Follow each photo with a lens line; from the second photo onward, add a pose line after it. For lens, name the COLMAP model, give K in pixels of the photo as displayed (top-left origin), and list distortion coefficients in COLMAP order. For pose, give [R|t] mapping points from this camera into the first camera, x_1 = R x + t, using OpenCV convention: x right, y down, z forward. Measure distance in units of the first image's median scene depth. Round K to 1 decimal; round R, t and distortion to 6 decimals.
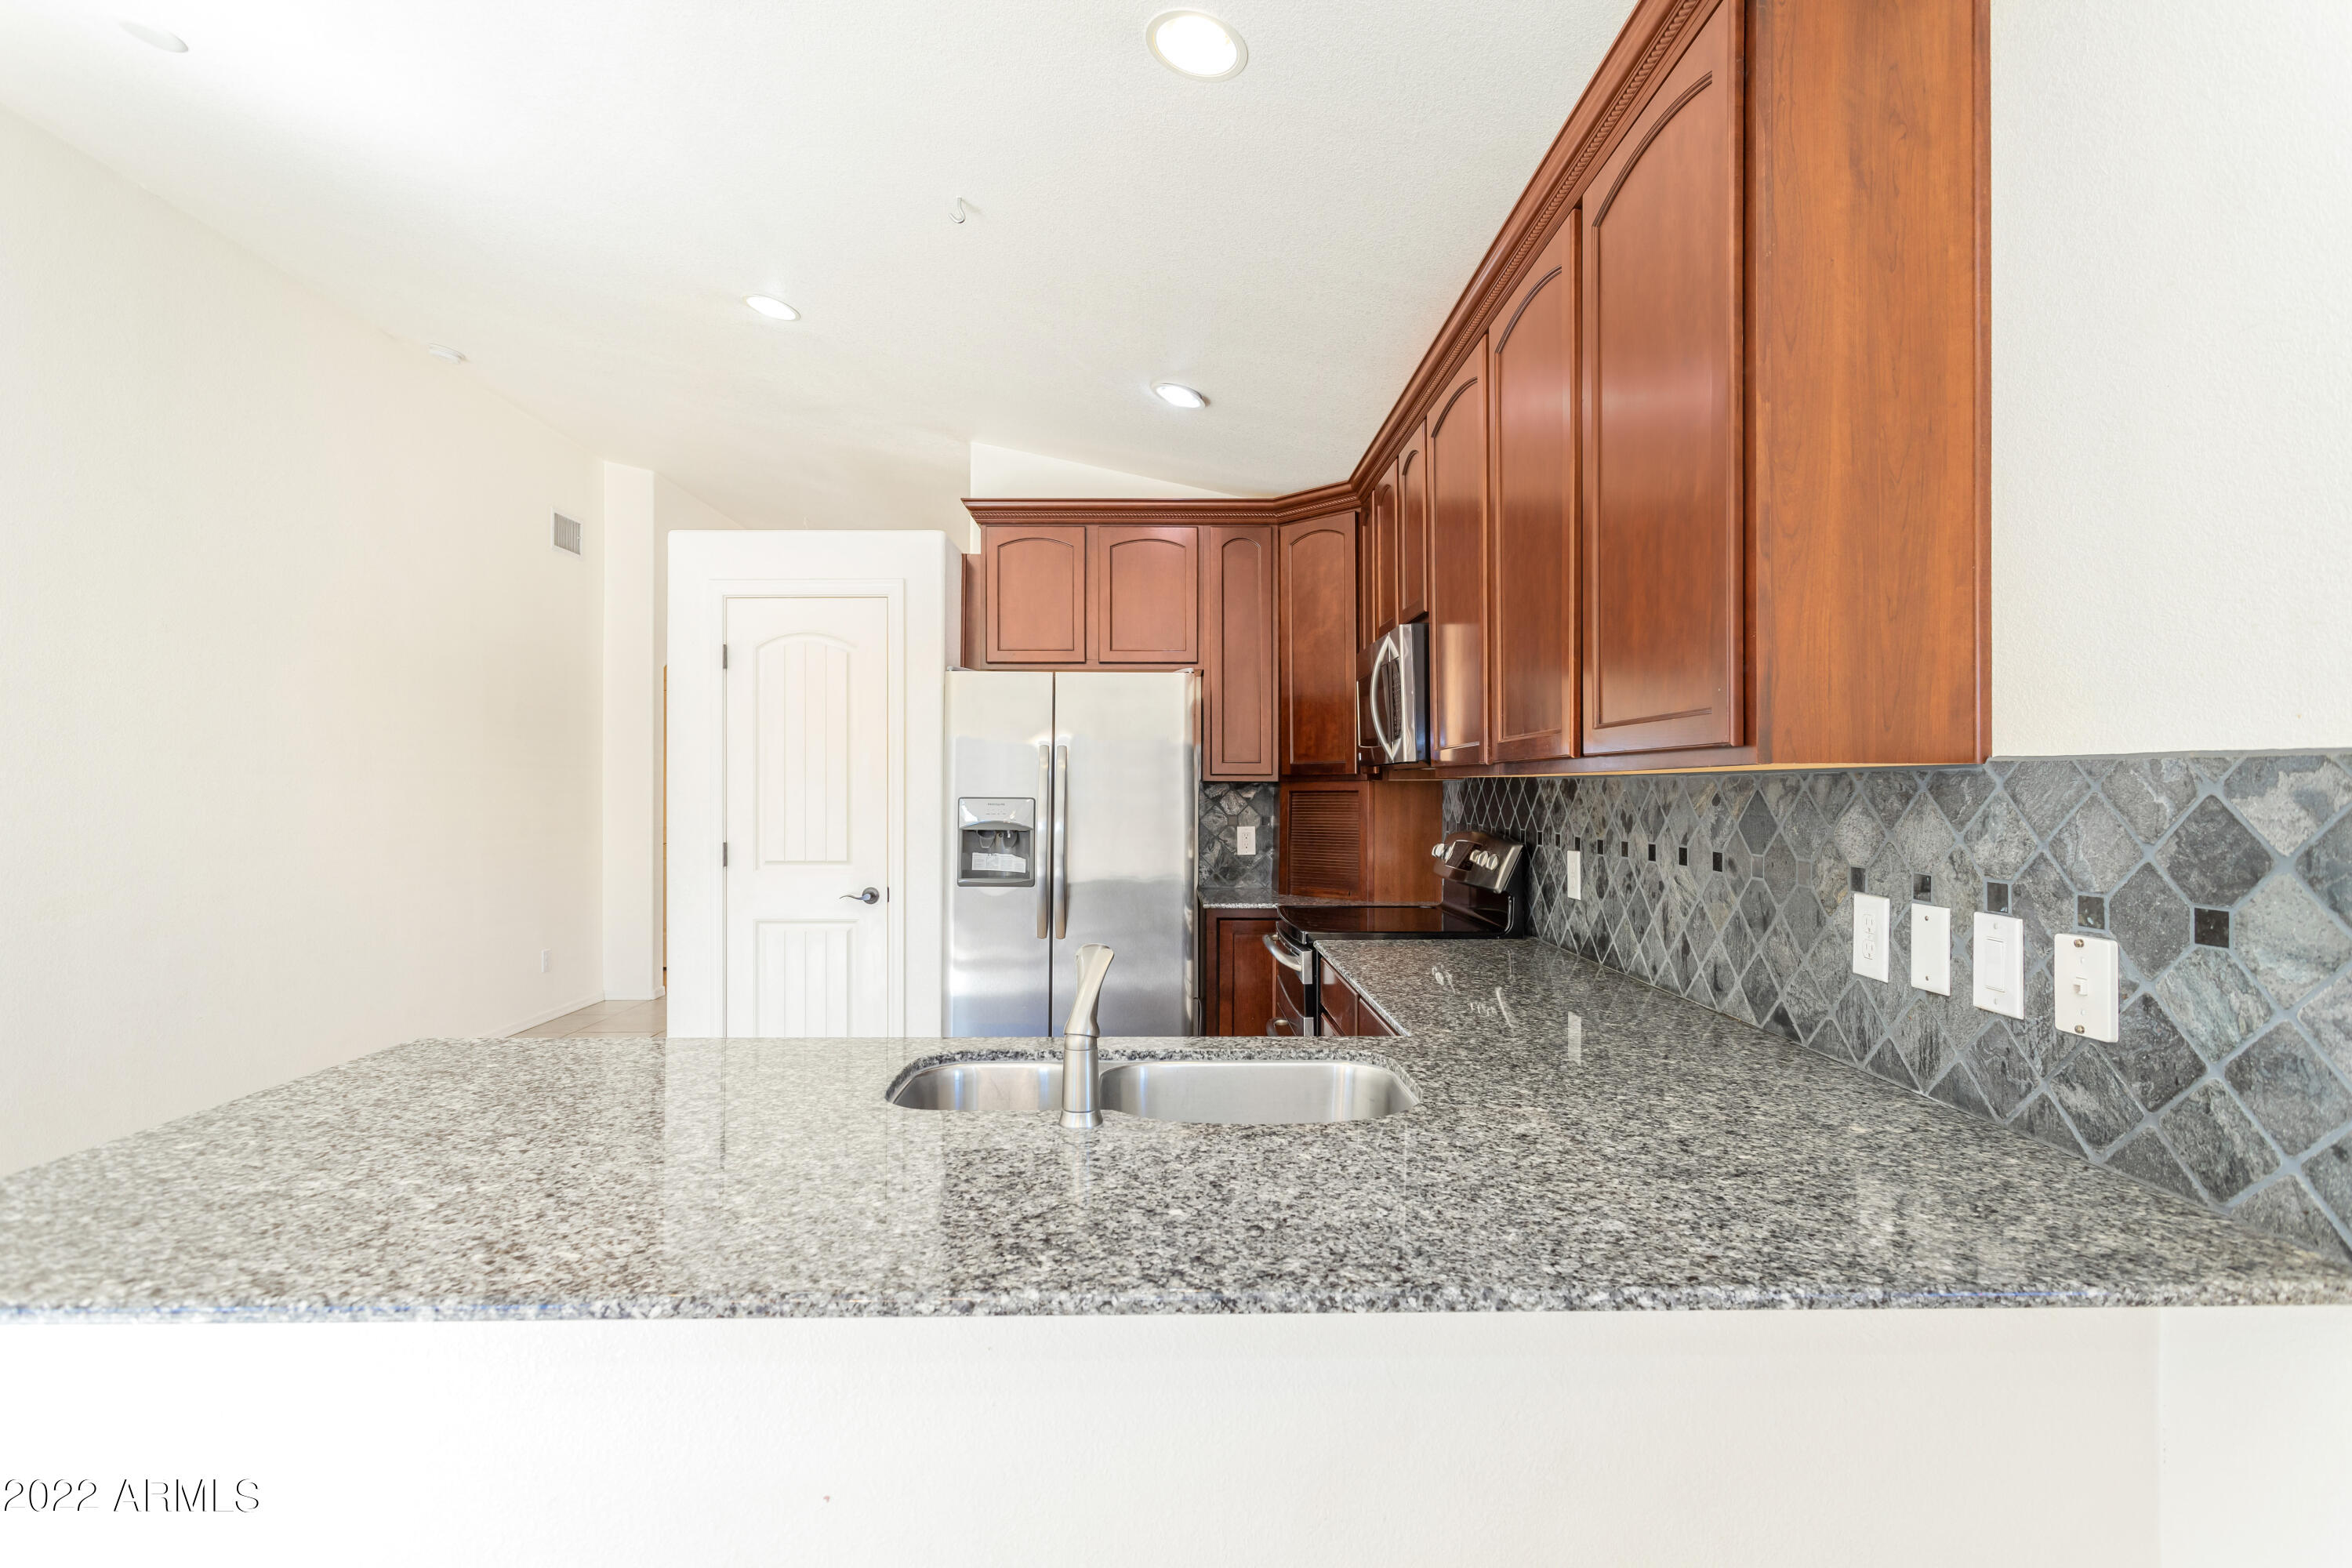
lens RADIAL K [[1113.4, 0, 1189.0], [0, 1113.4, 770.7], [0, 0, 1]] dist [0.005806, 0.000617]
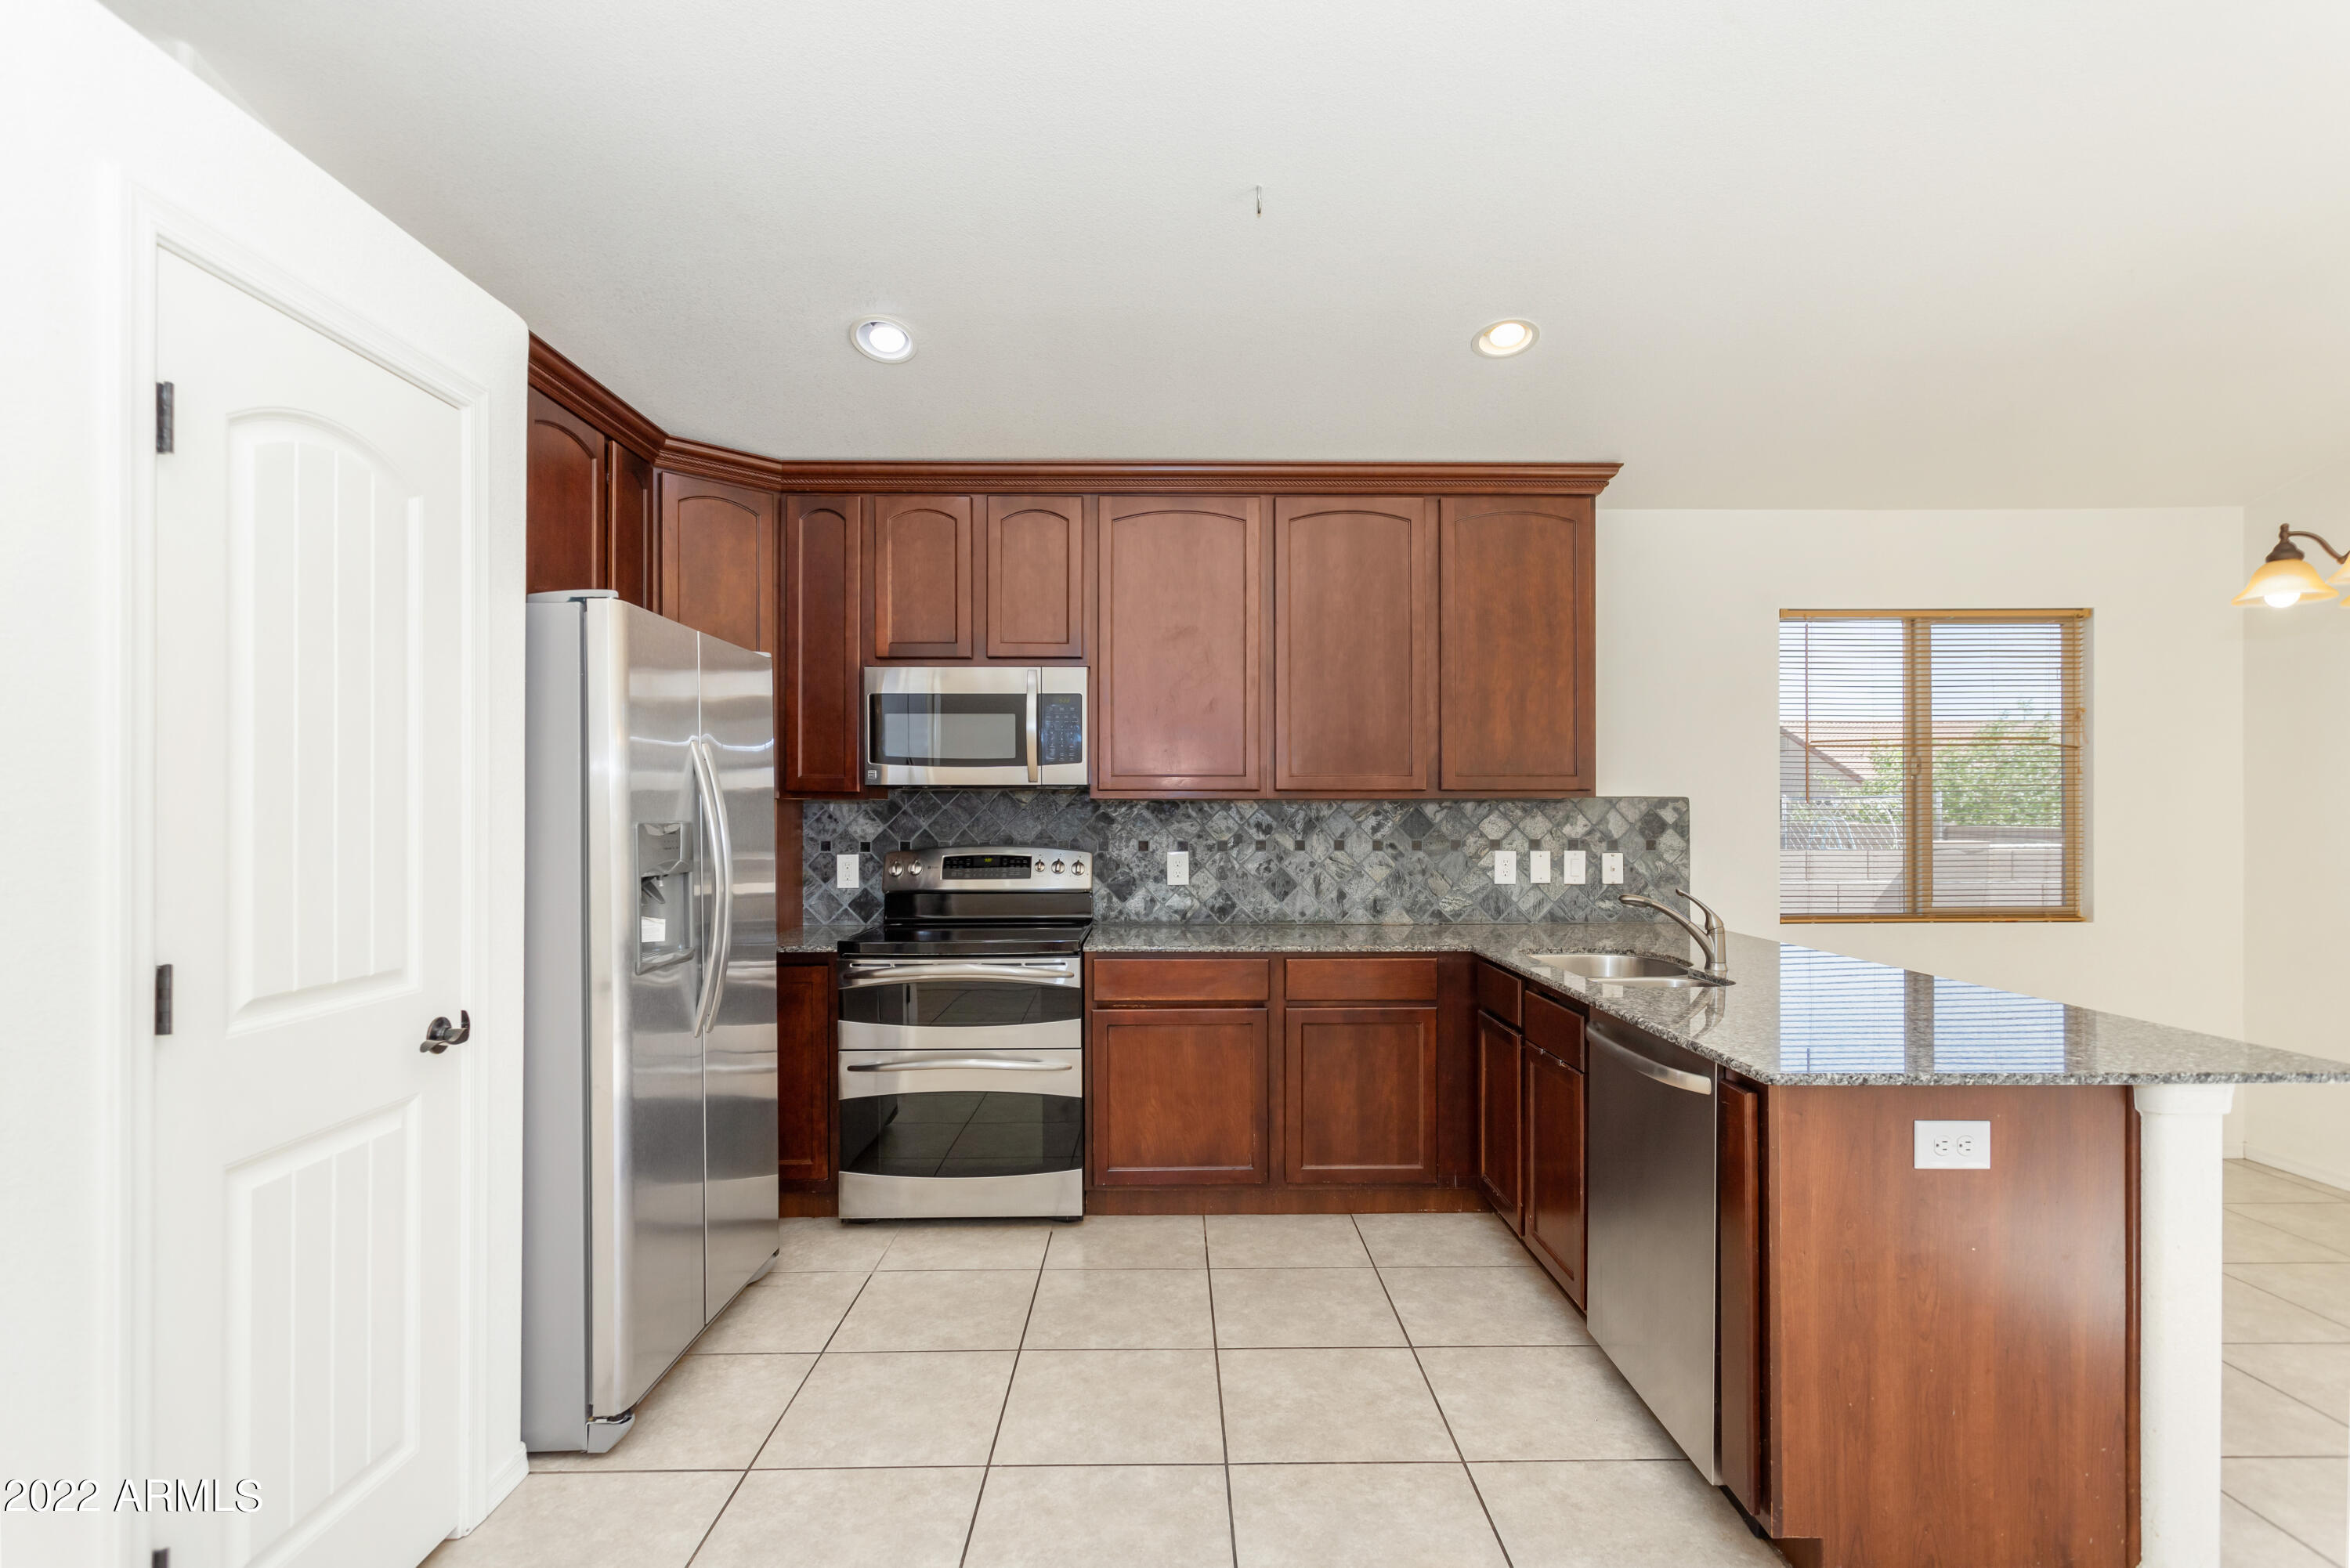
lens RADIAL K [[1118.1, 0, 1175.0], [0, 1118.1, 784.0], [0, 0, 1]] dist [0.000898, 0.000498]
pose [[0.007786, 0.022908, 0.999707, -1.958648], [-0.014789, 0.999631, -0.022791, 0.033313], [-0.999860, -0.014607, 0.008122, 1.795962]]
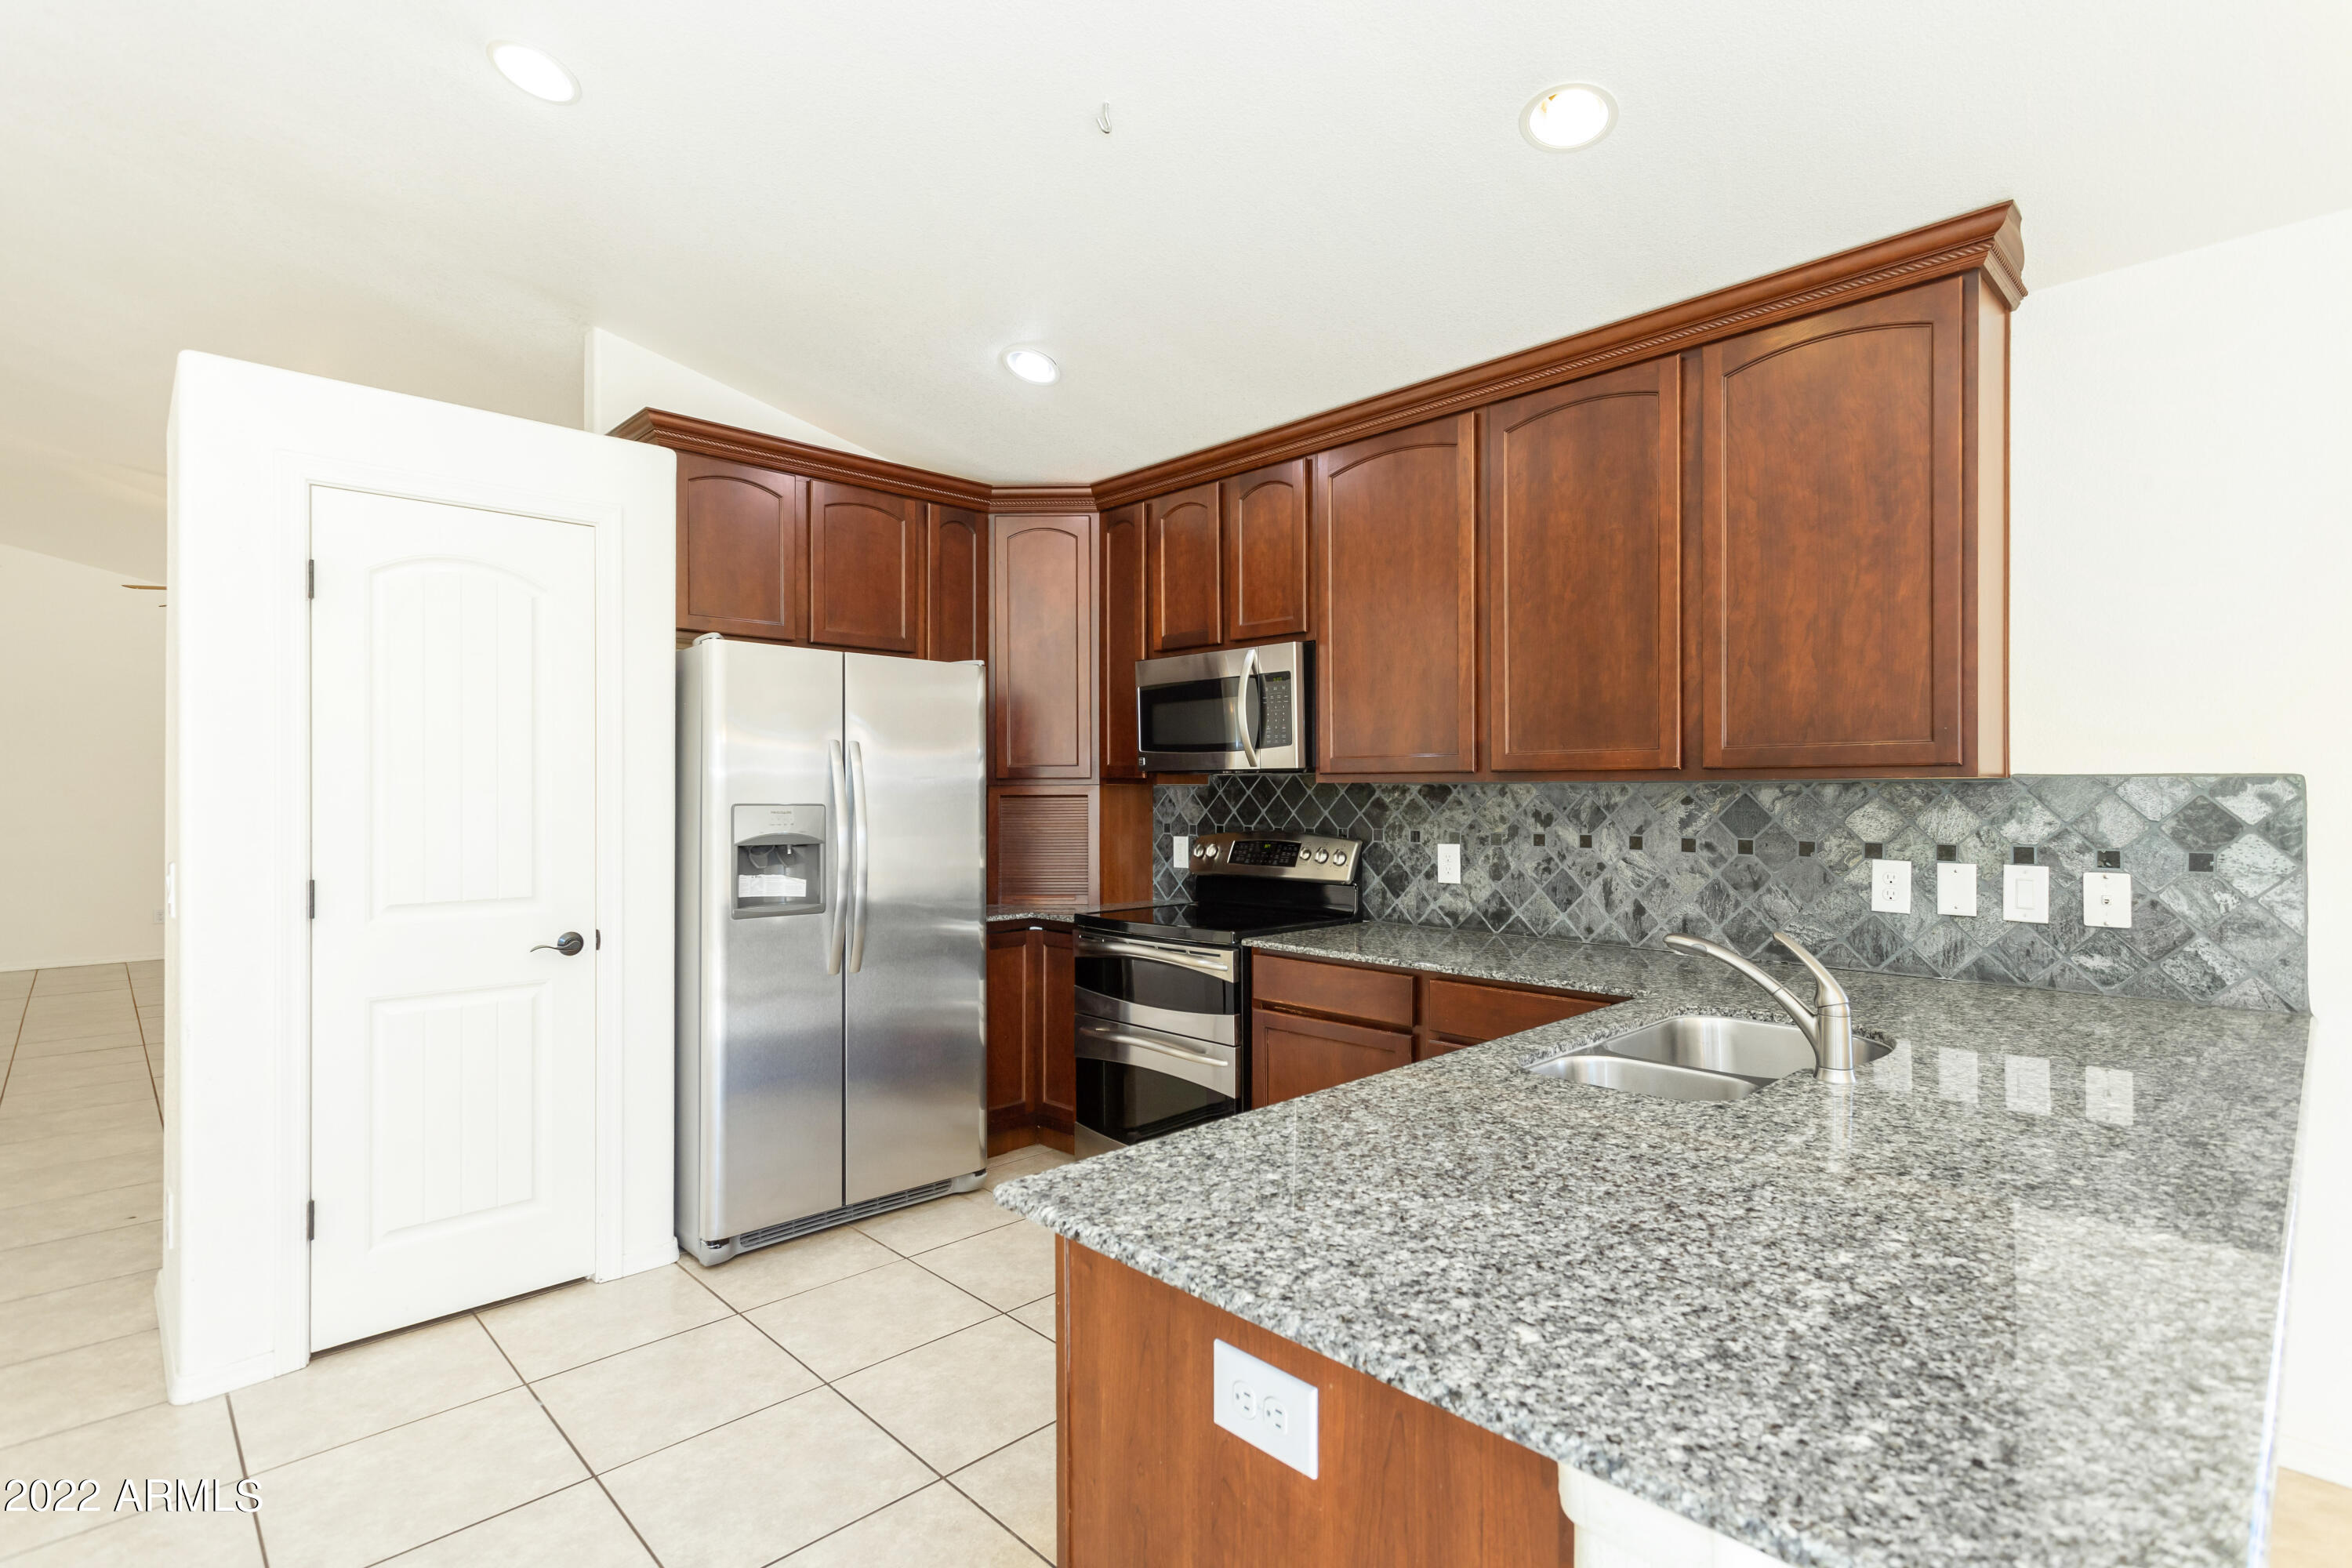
lens RADIAL K [[1113.4, 0, 1189.0], [0, 1113.4, 770.7], [0, 0, 1]] dist [0.005806, 0.000617]
pose [[0.727787, 0.014042, 0.685659, -1.259701], [-0.011273, 0.999900, -0.008513, 0.010087], [-0.685710, -0.001534, 0.727873, 0.557609]]
